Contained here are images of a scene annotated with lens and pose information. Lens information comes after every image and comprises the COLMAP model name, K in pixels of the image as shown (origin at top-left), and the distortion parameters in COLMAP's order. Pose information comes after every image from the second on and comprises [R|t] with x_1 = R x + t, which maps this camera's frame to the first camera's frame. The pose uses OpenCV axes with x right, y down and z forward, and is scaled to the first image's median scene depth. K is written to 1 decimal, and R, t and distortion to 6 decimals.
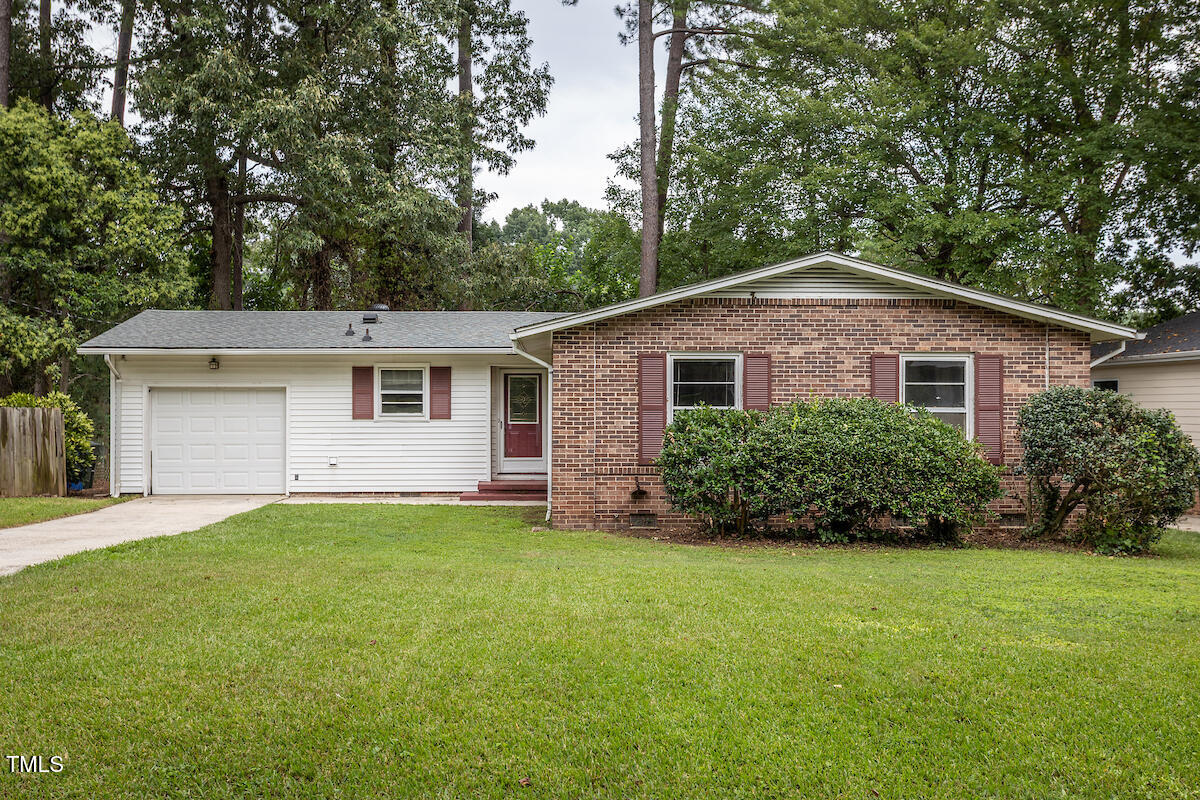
lens RADIAL K [[1184.8, 0, 600.0], [0, 1184.8, 400.0], [0, 0, 1]] dist [0.005419, 0.028676]
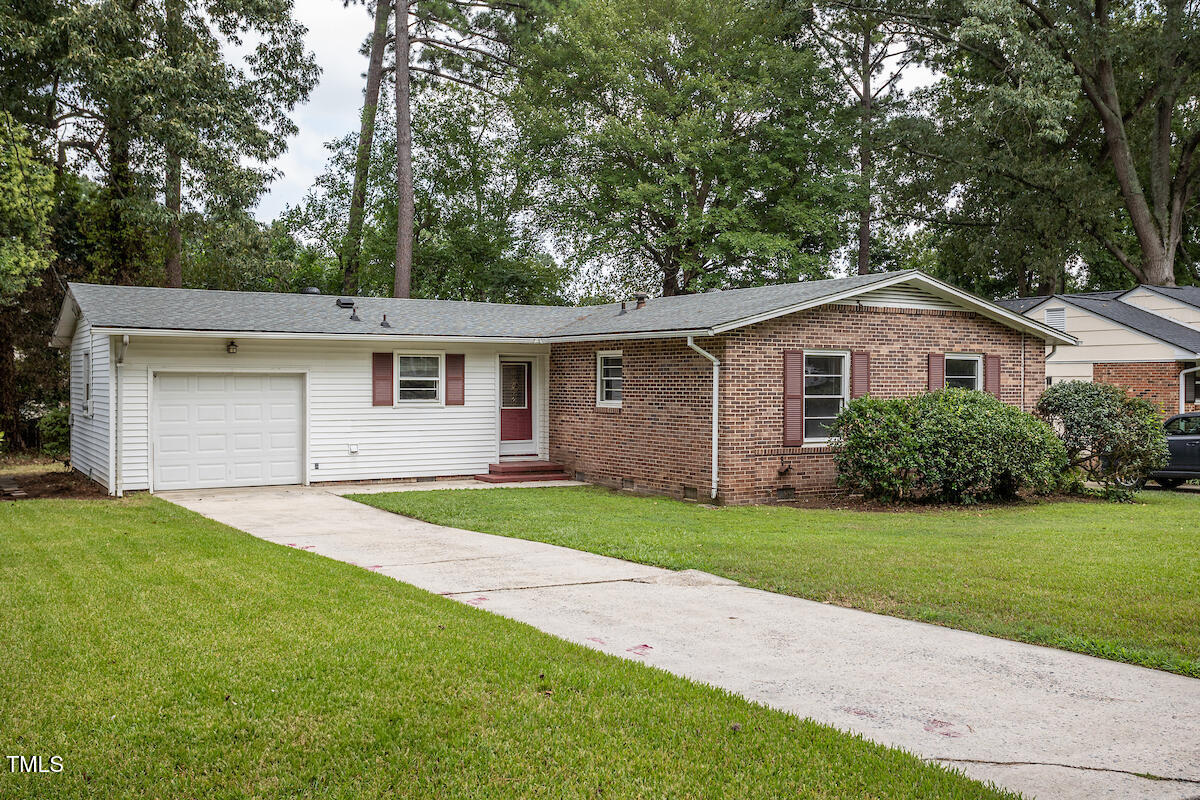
lens RADIAL K [[1069.1, 0, 600.0], [0, 1069.1, 400.0], [0, 0, 1]] dist [-0.001298, -0.002140]
pose [[0.882004, -0.005169, 0.471214, -0.465545], [-0.005441, 0.999761, 0.021152, -0.008675], [-0.471211, -0.021221, 0.881765, 0.124061]]
